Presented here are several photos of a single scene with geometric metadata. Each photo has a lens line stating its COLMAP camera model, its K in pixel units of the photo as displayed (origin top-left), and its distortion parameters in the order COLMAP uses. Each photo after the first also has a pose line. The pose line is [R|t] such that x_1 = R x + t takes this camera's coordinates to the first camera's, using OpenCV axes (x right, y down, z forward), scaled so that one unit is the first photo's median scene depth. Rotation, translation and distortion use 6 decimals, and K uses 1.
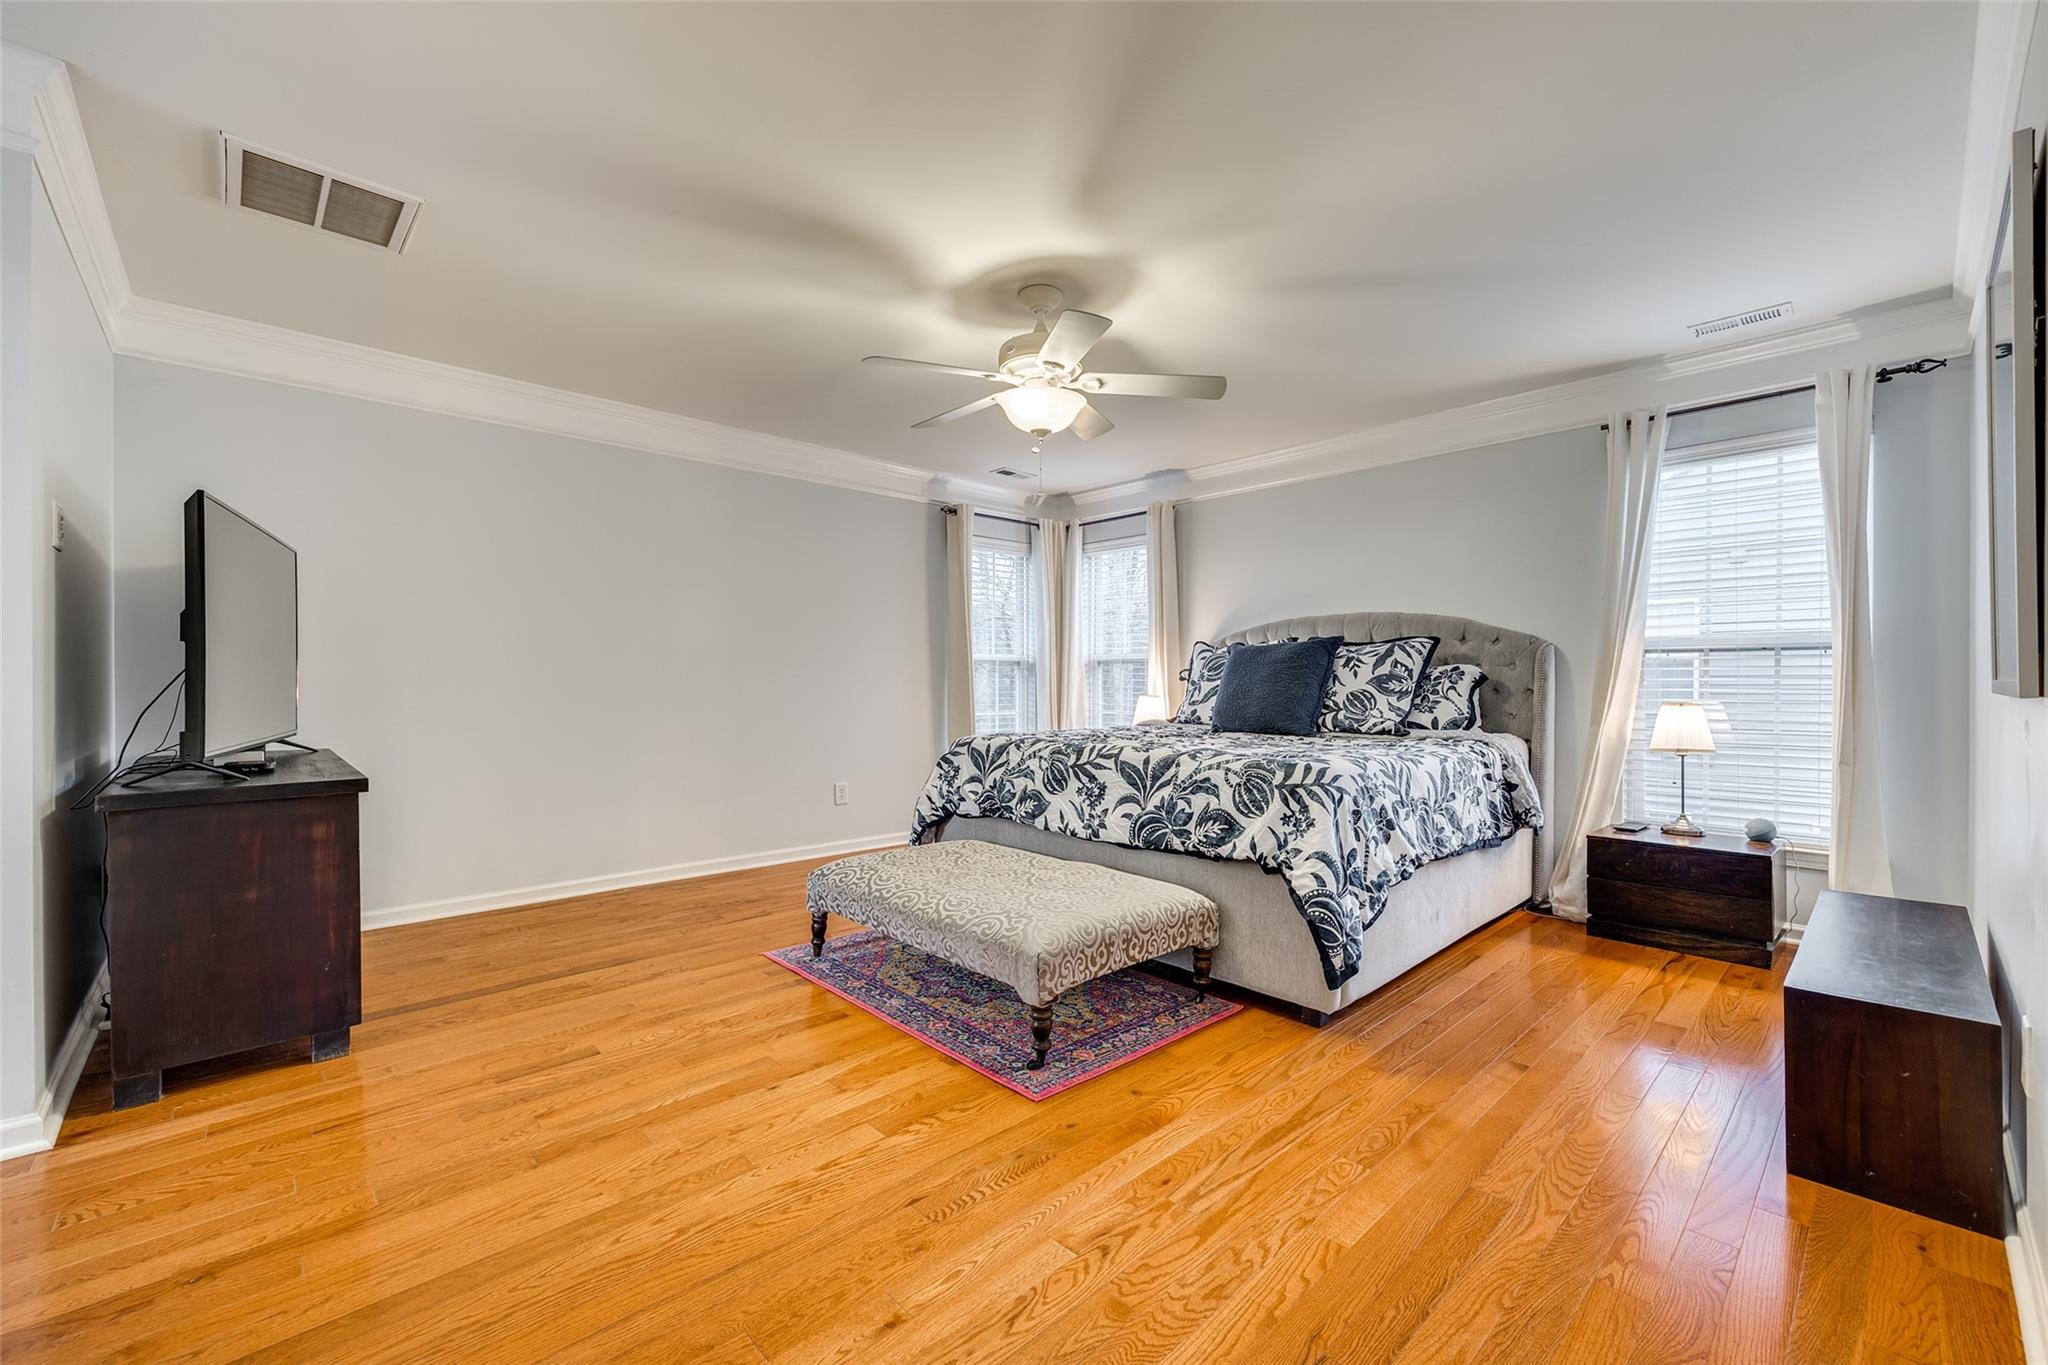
lens RADIAL K [[830.2, 0, 1030.3], [0, 830.2, 681.7], [0, 0, 1]] dist [-0.002565, 0.000893]
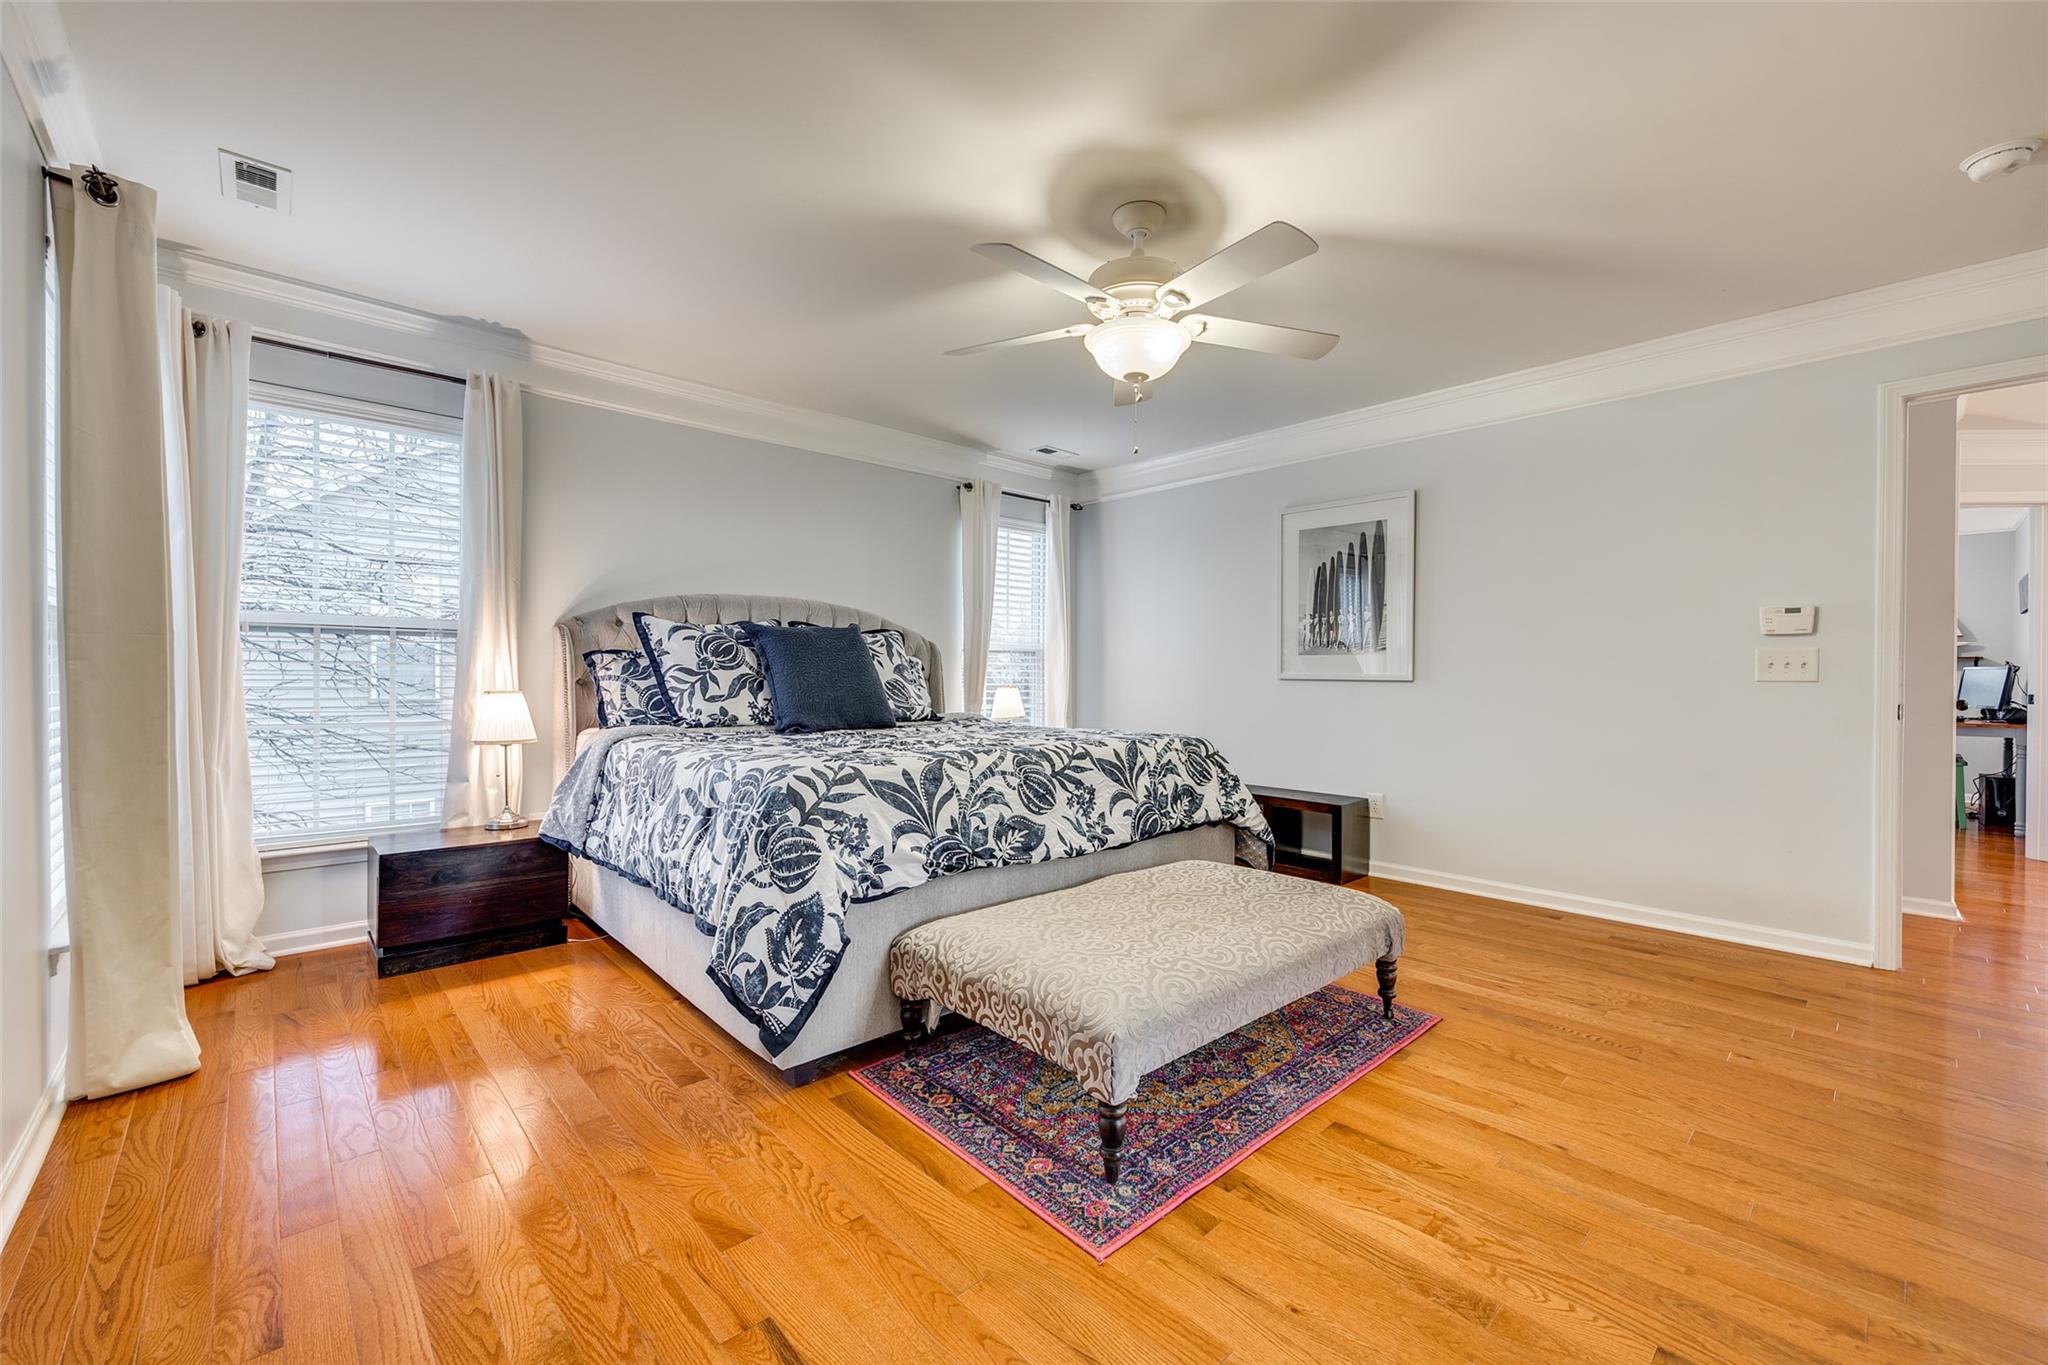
lens RADIAL K [[830.2, 0, 1030.3], [0, 830.2, 681.7], [0, 0, 1]] dist [-0.002565, 0.000893]
pose [[0.003650, -0.010069, 0.999943, -0.802728], [-0.004182, 0.999940, 0.010084, 0.001712], [-0.999985, -0.004218, 0.003608, 1.065782]]
